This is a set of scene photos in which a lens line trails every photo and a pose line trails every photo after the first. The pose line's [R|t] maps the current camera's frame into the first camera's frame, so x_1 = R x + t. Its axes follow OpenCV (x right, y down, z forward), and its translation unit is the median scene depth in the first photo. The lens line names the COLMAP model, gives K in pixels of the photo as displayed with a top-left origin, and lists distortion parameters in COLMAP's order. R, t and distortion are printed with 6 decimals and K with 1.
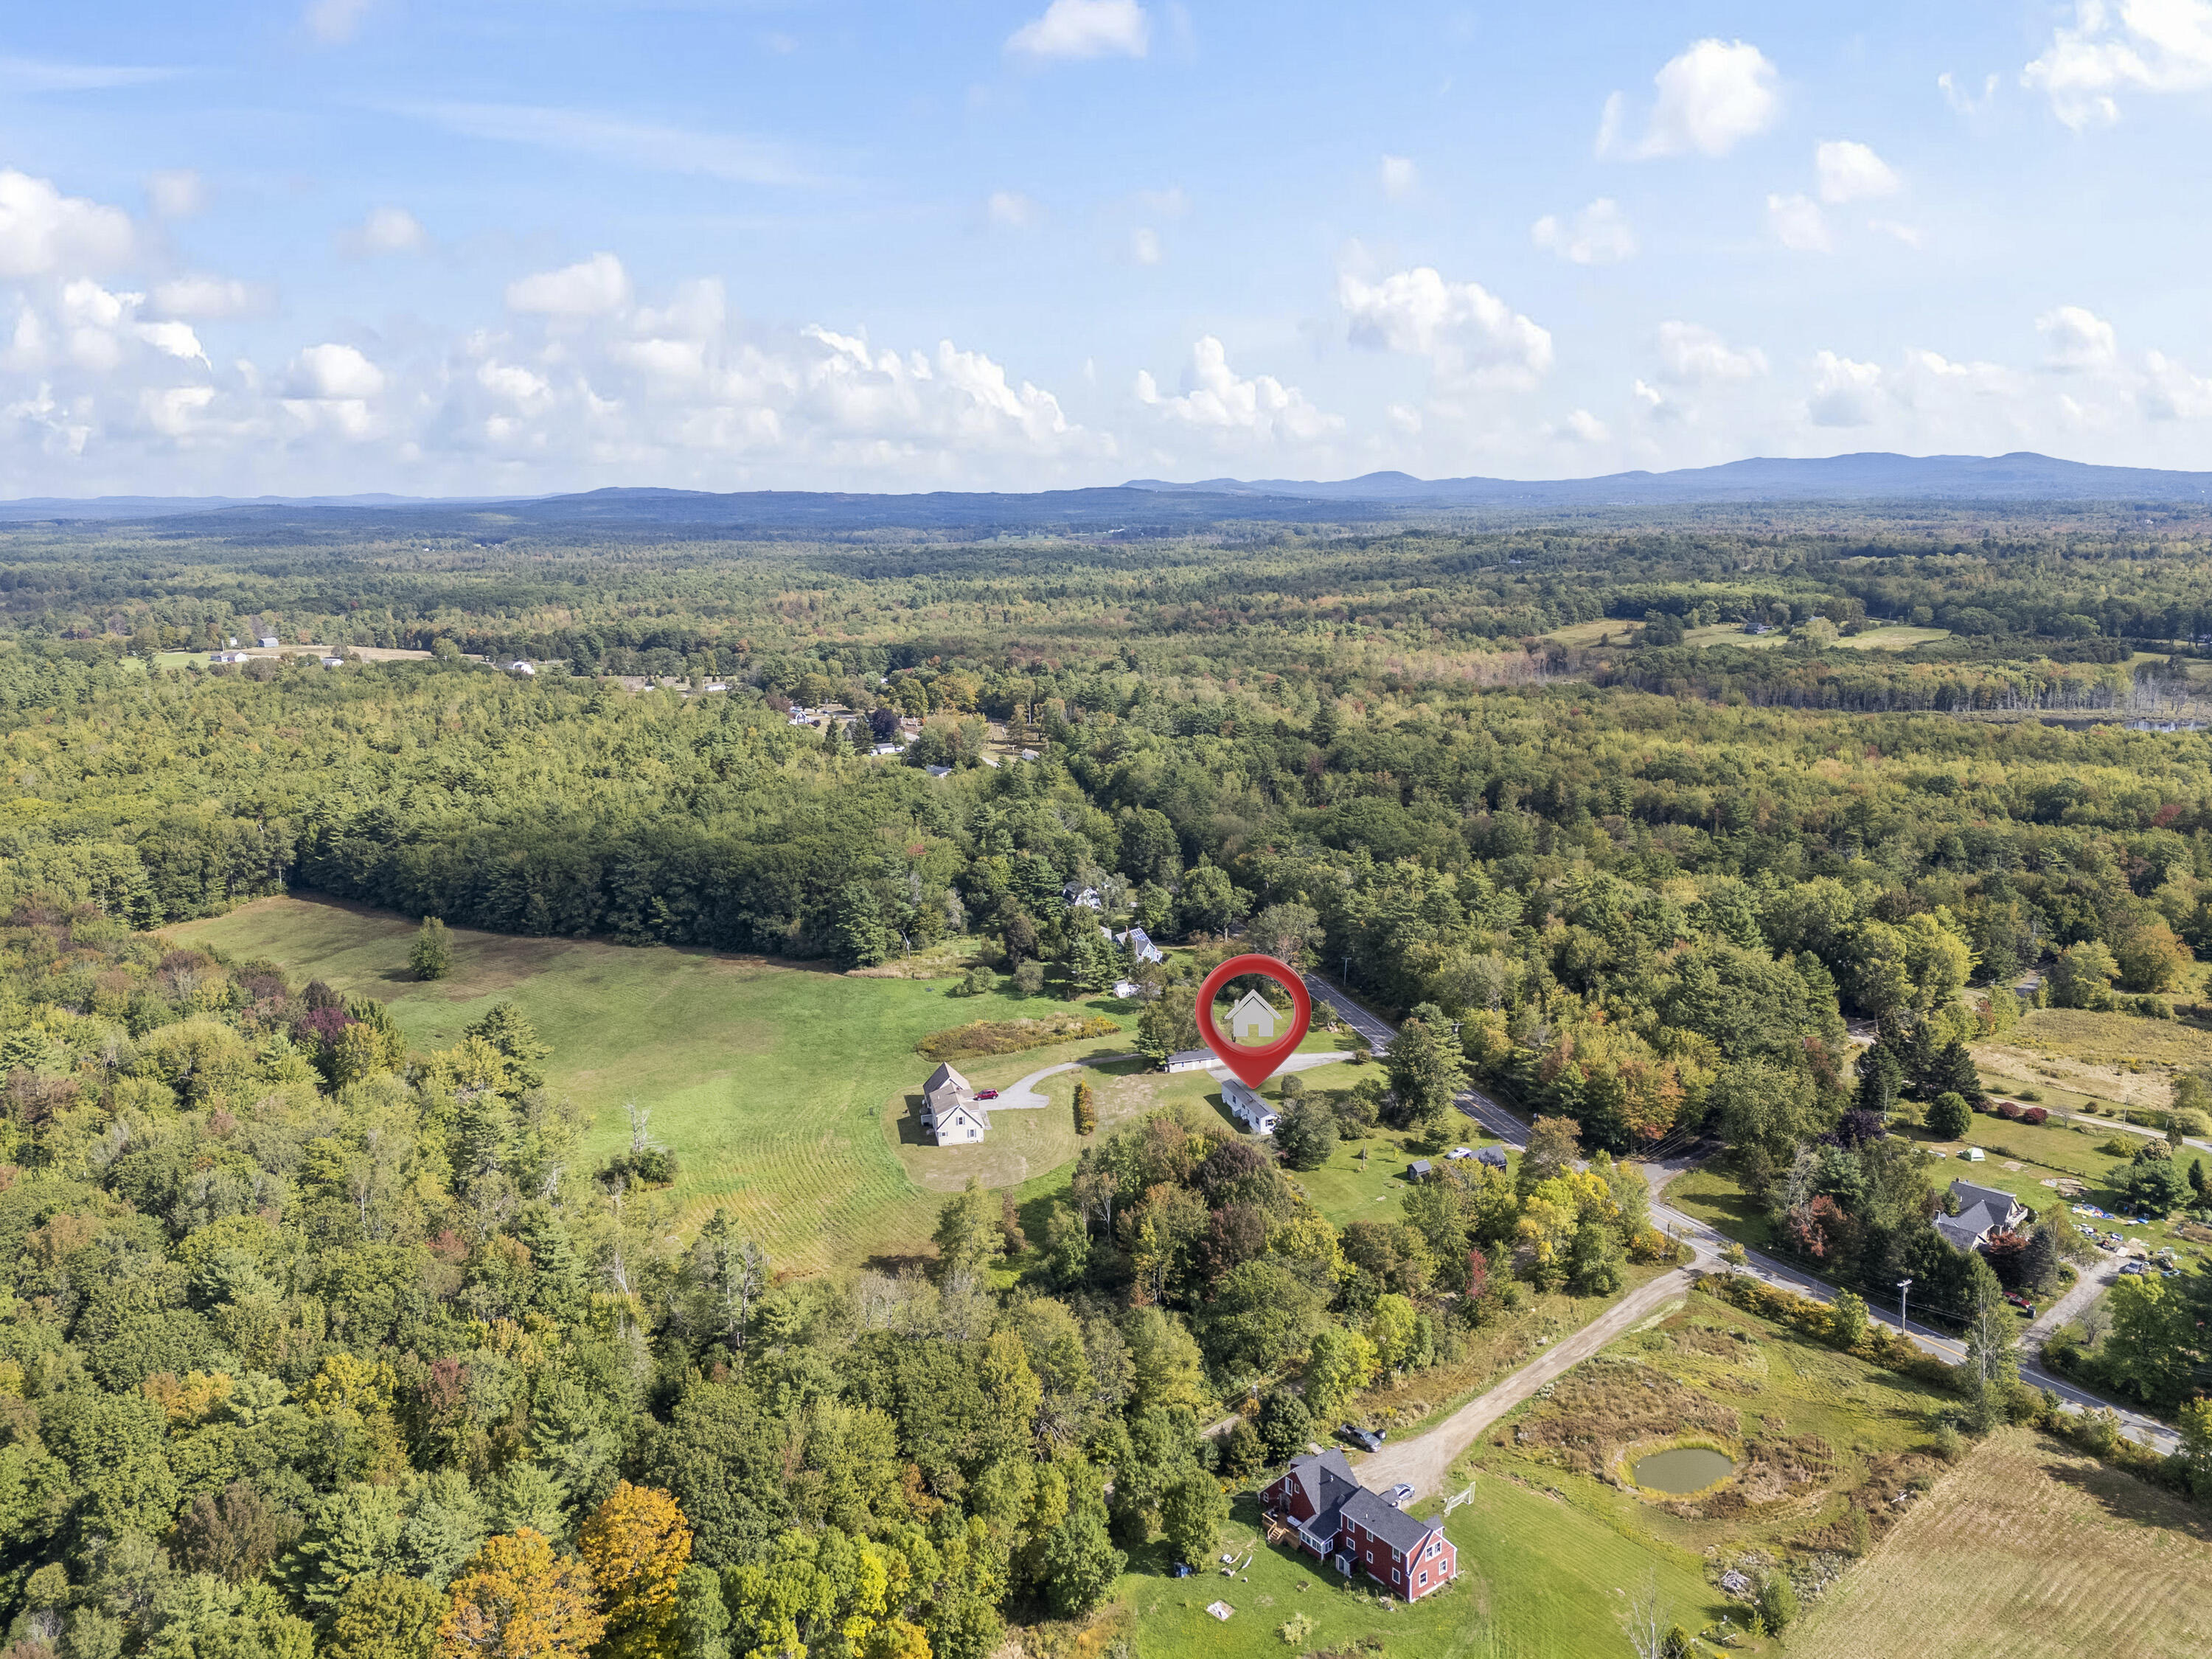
lens RADIAL K [[1634.8, 0, 1106.0], [0, 1634.8, 829.5], [0, 0, 1]] dist [0.088753, -0.079687]
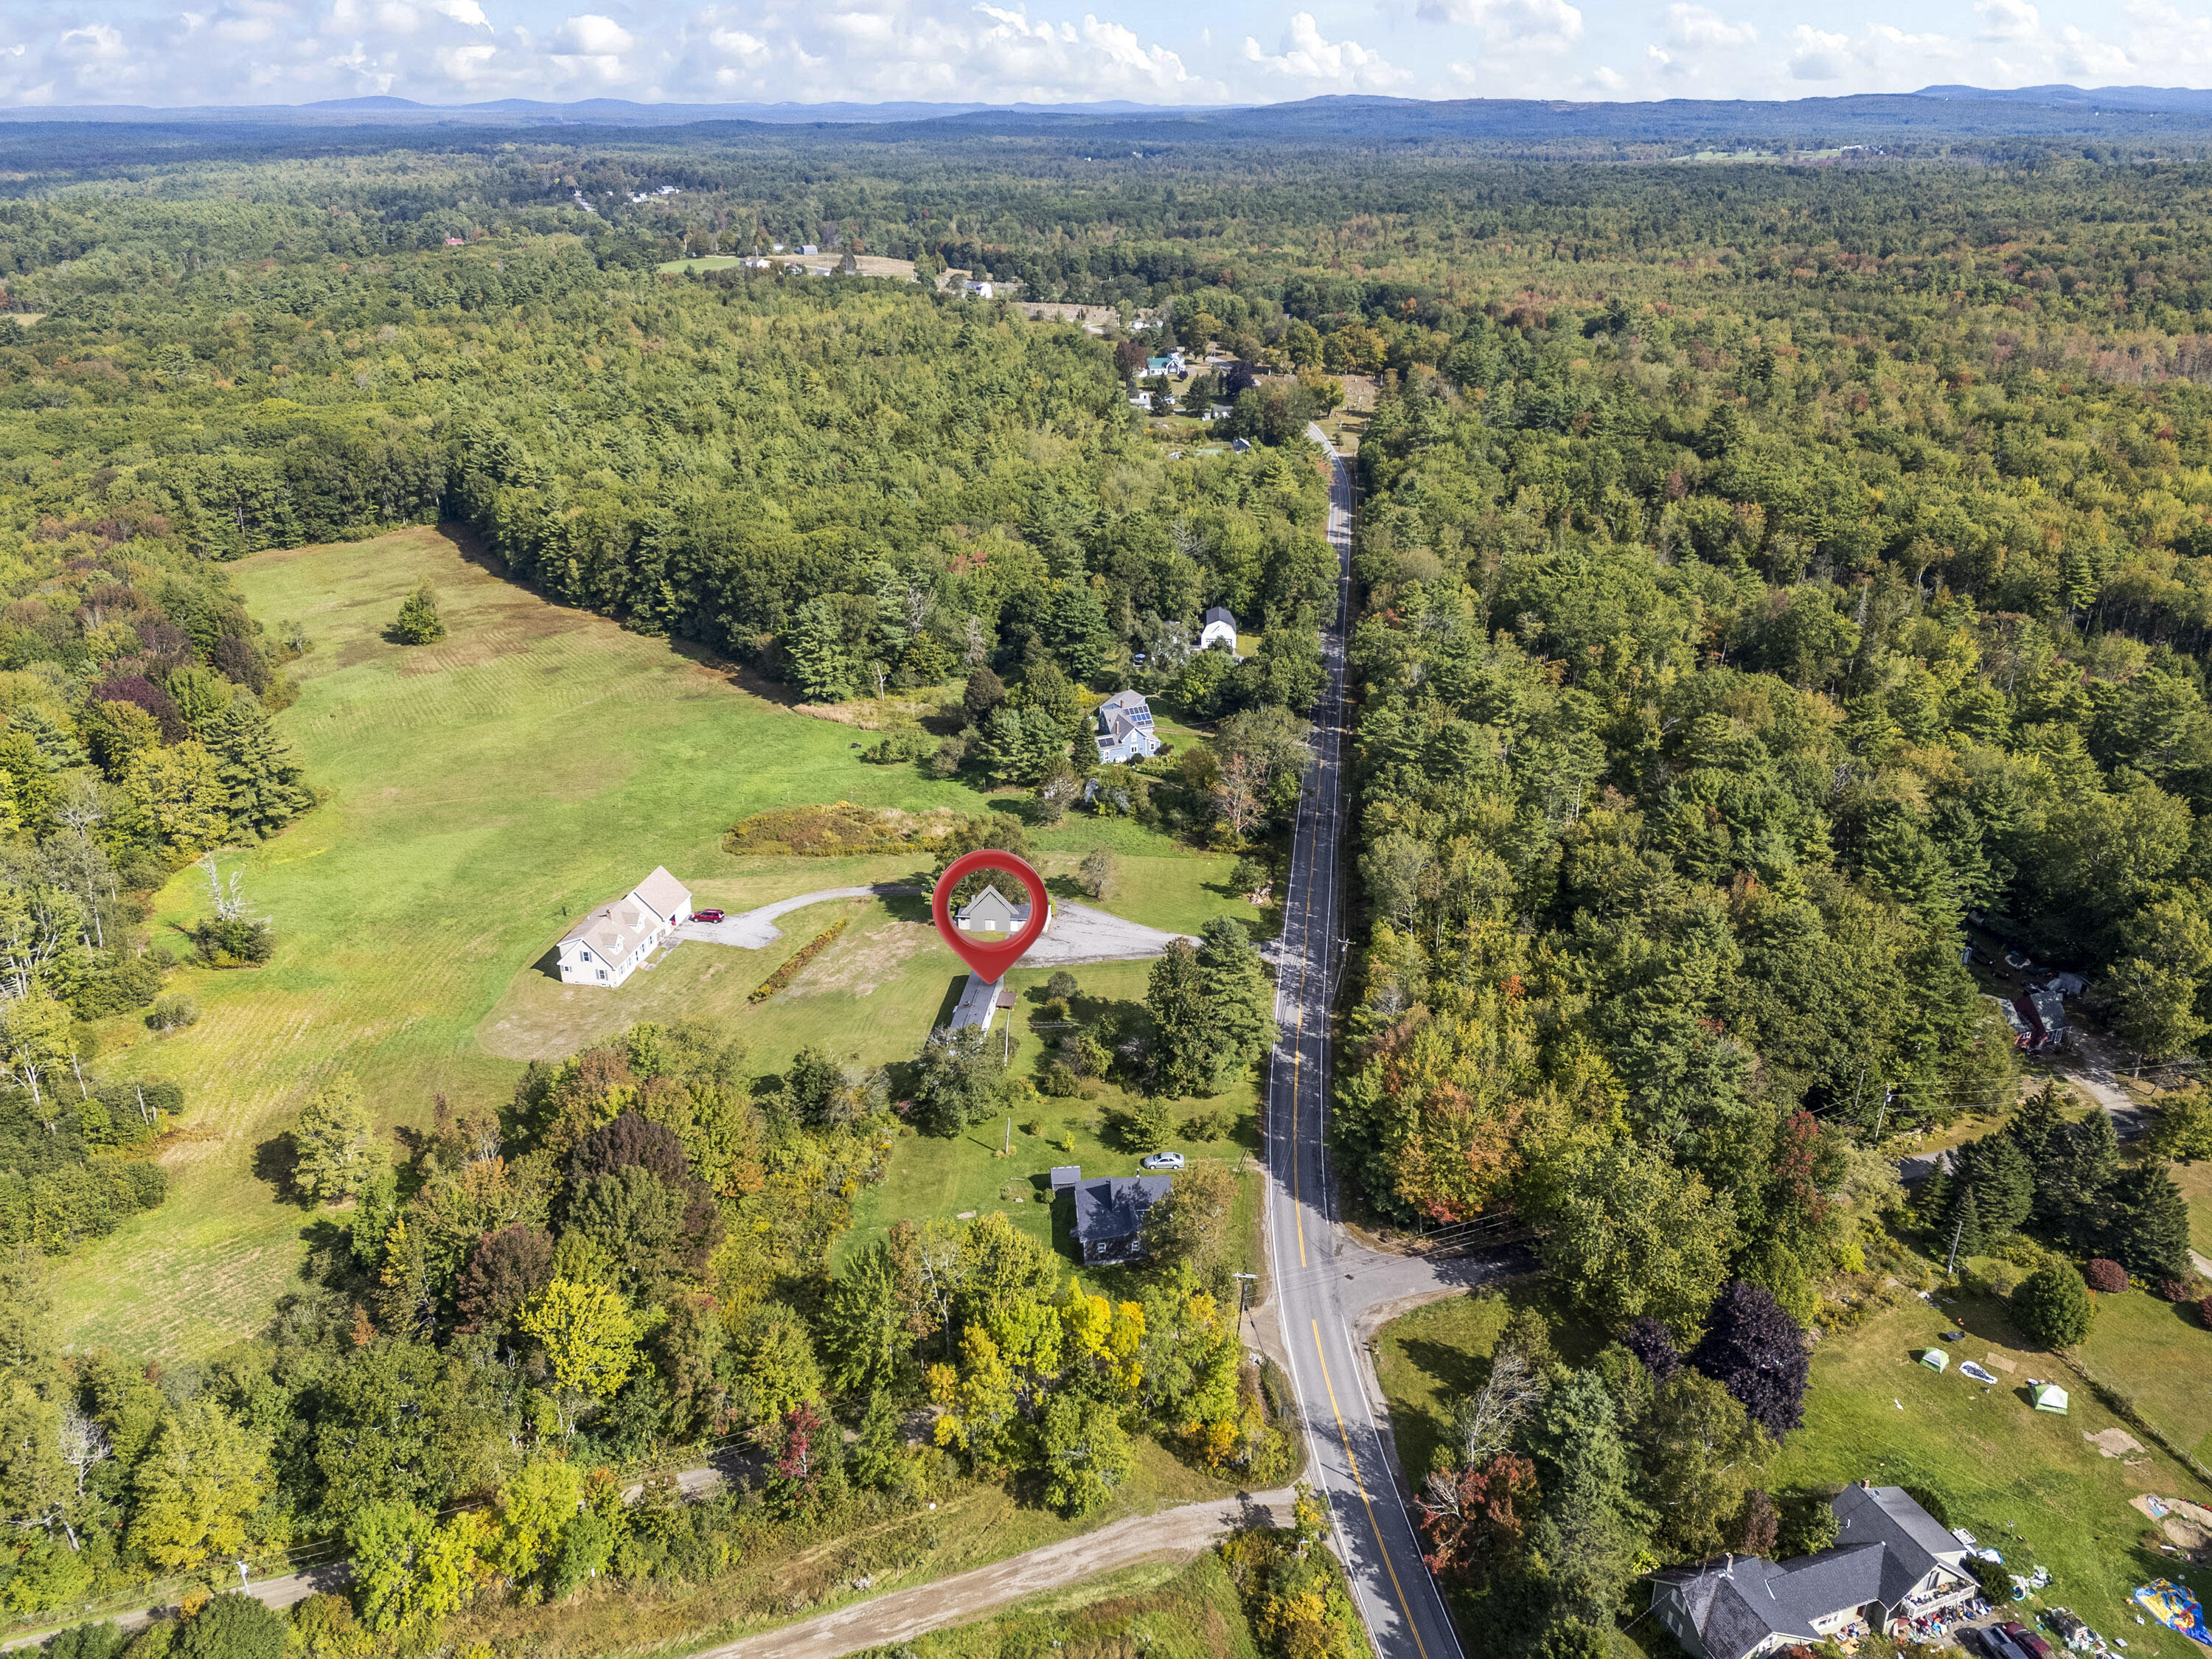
lens RADIAL K [[1634.8, 0, 1106.0], [0, 1634.8, 829.5], [0, 0, 1]] dist [0.088753, -0.079687]
pose [[0.918245, 0.171014, -0.357185, 0.285795], [-0.092197, 0.969485, 0.227153, -0.053380], [0.385132, -0.175650, 0.905991, 0.303661]]
